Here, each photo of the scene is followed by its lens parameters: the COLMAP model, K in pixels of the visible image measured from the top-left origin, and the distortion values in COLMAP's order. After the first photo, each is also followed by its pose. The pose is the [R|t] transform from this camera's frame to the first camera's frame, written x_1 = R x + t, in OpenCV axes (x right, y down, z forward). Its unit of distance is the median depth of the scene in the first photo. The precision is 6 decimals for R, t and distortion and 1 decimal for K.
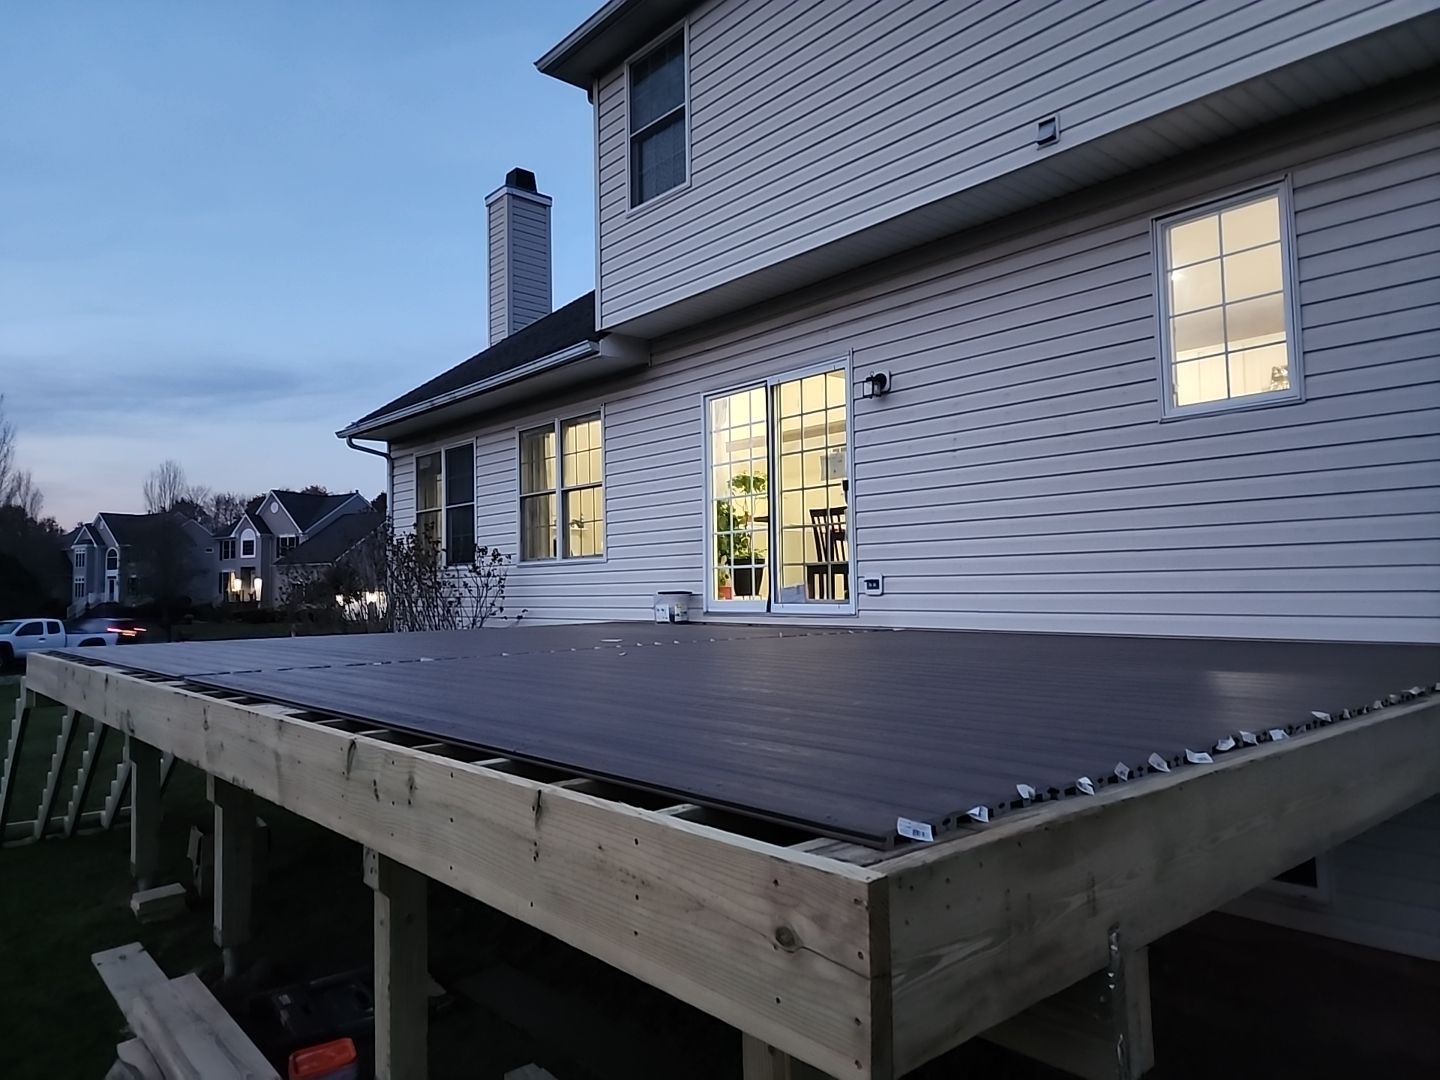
lens RADIAL K [[954.8, 0, 720.0], [0, 954.8, 540.0], [0, 0, 1]] dist [0.152617, -0.164894]
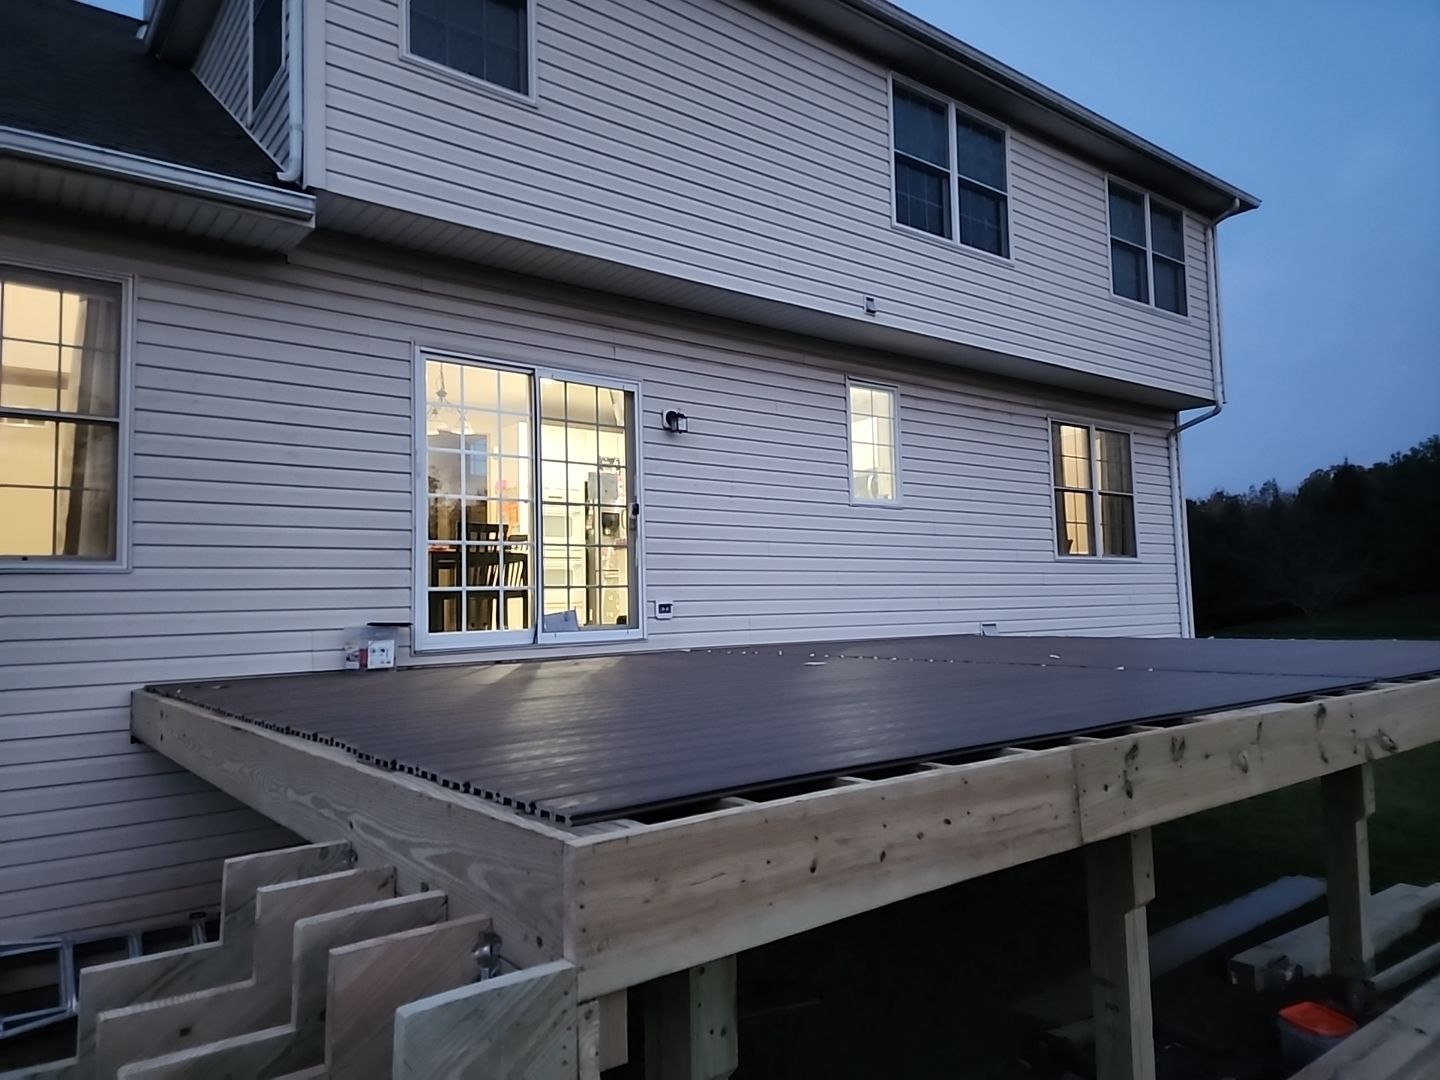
lens RADIAL K [[954.8, 0, 720.0], [0, 954.8, 540.0], [0, 0, 1]] dist [0.152617, -0.164894]
pose [[0.055219, 0.089719, 0.994435, -0.786911], [-0.022110, 0.995820, -0.088616, 0.056525], [-0.998229, -0.017094, 0.056972, 0.796663]]
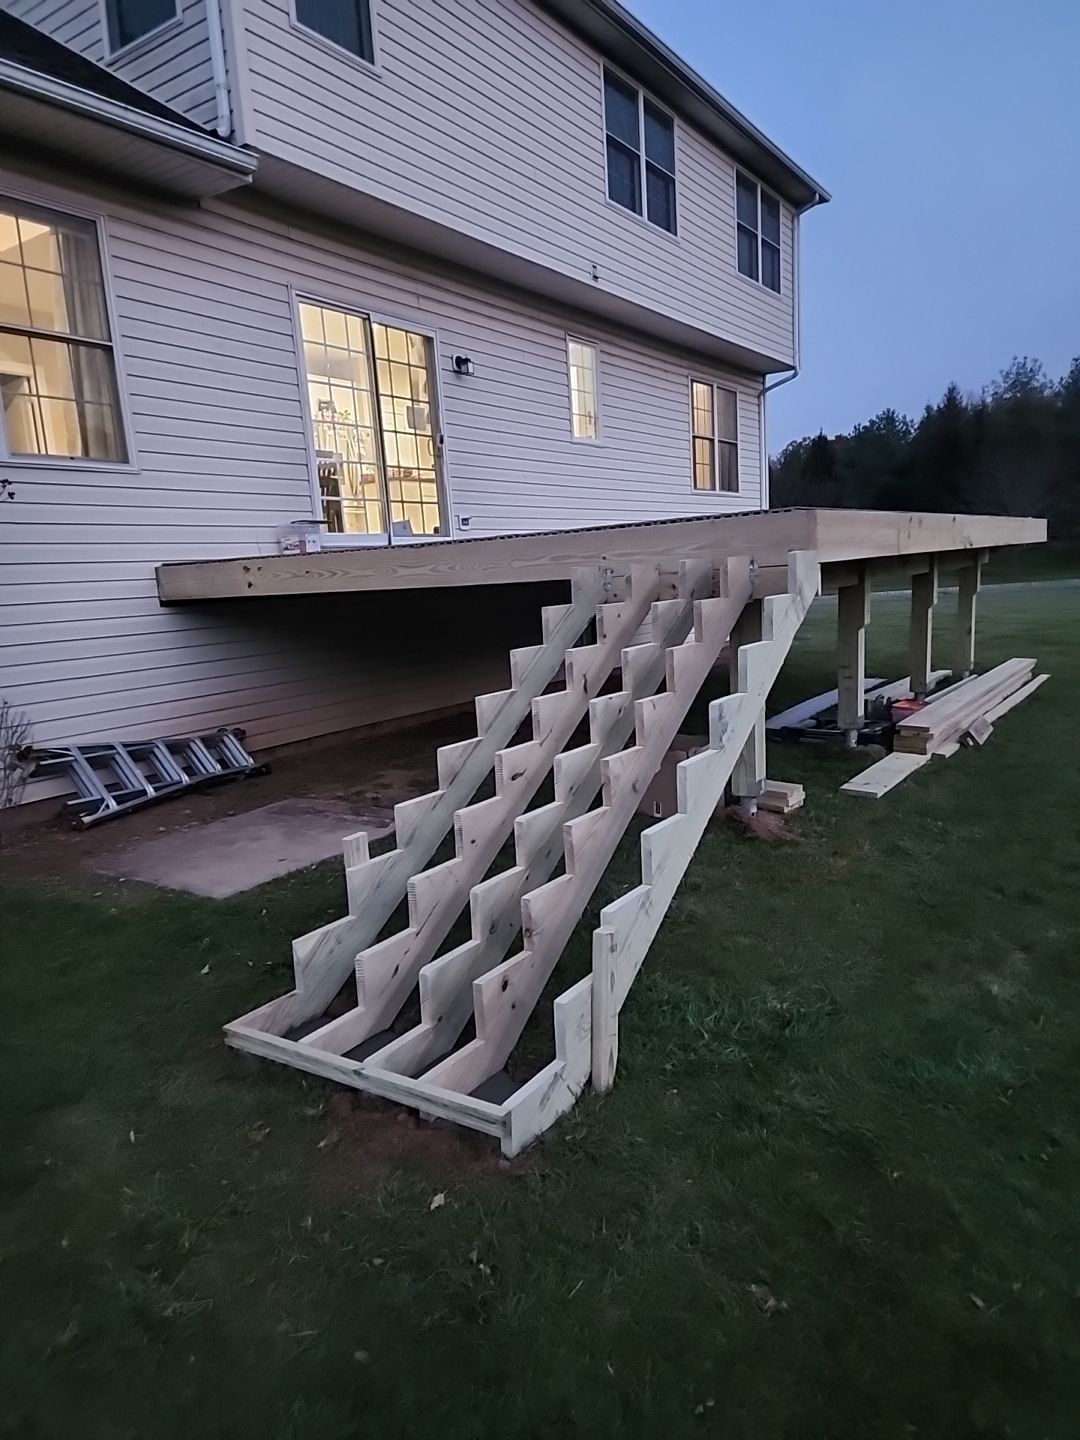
lens RADIAL K [[945.2, 0, 565.0], [0, 945.2, 727.3], [0, 0, 1]] dist [0.079243, -0.035425]
pose [[-0.261744, -0.121929, 0.957404, -1.062563], [0.022286, 0.990960, 0.132295, 0.143337], [-0.964880, 0.055964, -0.256661, 1.102923]]
